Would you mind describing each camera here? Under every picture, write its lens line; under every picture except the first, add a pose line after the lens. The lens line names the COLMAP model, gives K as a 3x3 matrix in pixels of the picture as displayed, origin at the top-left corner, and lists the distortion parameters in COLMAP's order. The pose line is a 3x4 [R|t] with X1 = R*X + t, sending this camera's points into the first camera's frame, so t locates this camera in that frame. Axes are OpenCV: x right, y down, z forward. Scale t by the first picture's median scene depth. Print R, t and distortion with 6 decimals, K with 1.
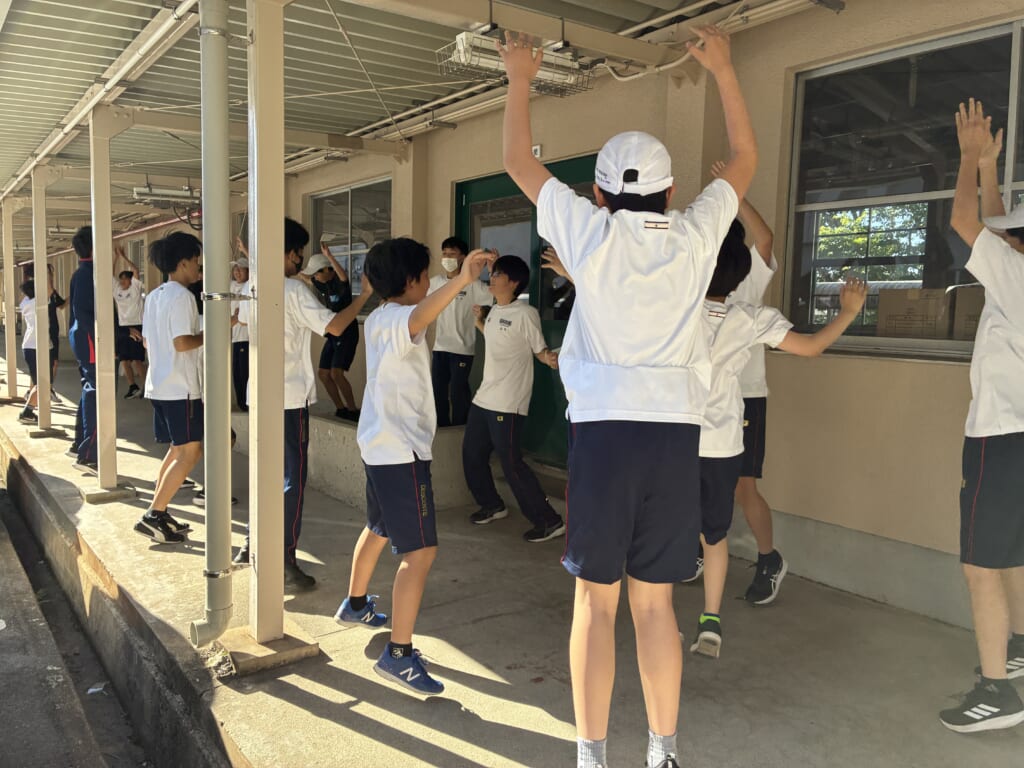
lens RADIAL K [[793.8, 0, 511.5], [0, 793.8, 384.5], [0, 0, 1]] dist [0.075924, -0.110481]
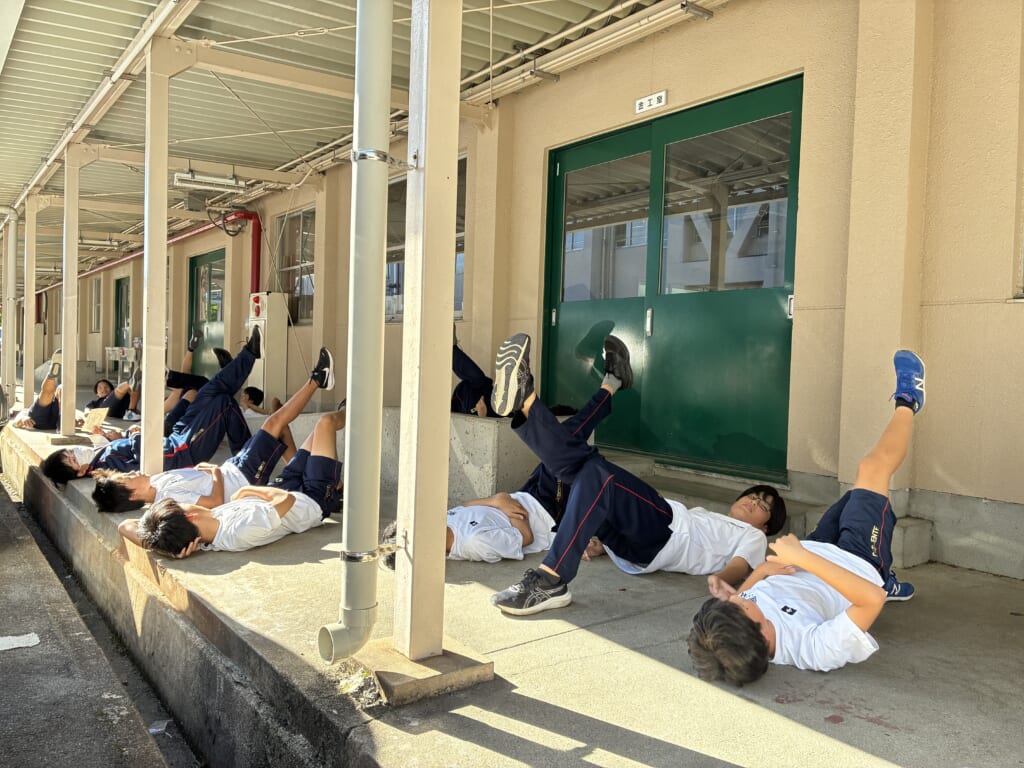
lens RADIAL K [[793.8, 0, 511.5], [0, 793.8, 384.5], [0, 0, 1]] dist [0.075924, -0.110481]
pose [[0.999959, 0.007830, -0.004639, -0.200739], [-0.008085, 0.998296, -0.057787, 0.108249], [0.004179, 0.057822, 0.998318, 0.257281]]
